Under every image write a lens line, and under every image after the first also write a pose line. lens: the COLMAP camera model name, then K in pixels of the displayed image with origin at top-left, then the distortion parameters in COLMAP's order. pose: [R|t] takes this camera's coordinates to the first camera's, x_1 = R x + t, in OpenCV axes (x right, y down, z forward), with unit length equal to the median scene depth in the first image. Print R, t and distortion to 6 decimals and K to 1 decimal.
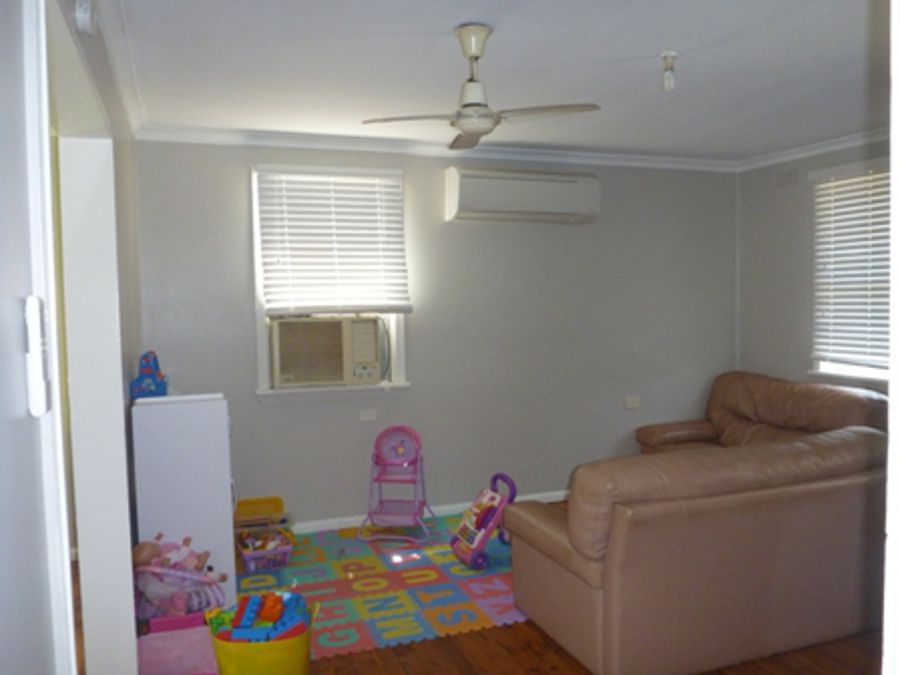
lens RADIAL K [[735.3, 0, 450.0], [0, 735.3, 337.5], [0, 0, 1]] dist [-0.033674, 0.001806]
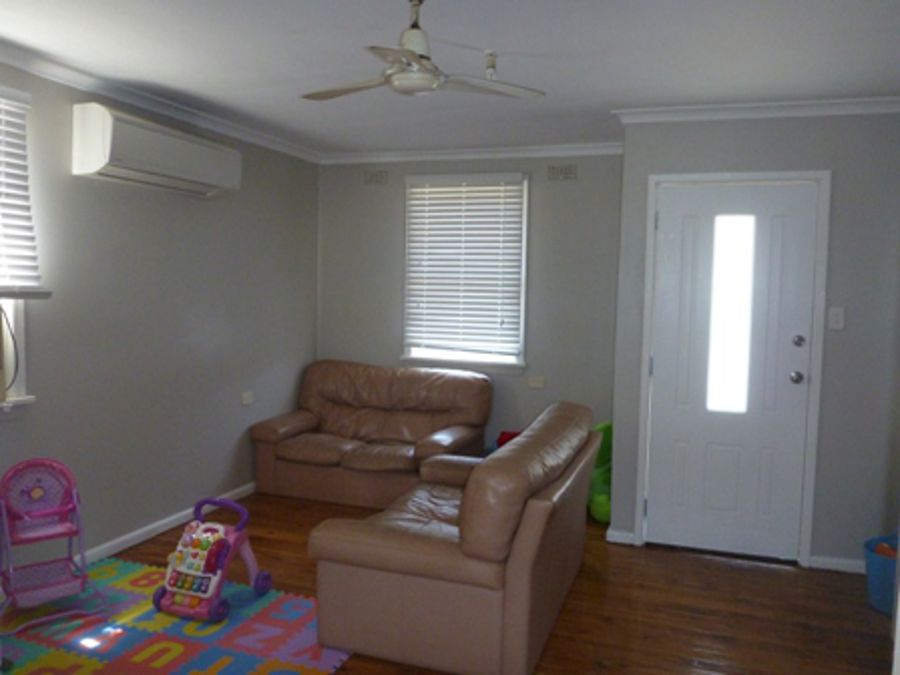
lens RADIAL K [[735.3, 0, 450.0], [0, 735.3, 337.5], [0, 0, 1]] dist [-0.033674, 0.001806]
pose [[0.645211, -0.022960, 0.763659, -0.331697], [0.007326, 0.999688, 0.023867, -0.009469], [-0.763969, -0.009805, 0.645178, 0.242845]]
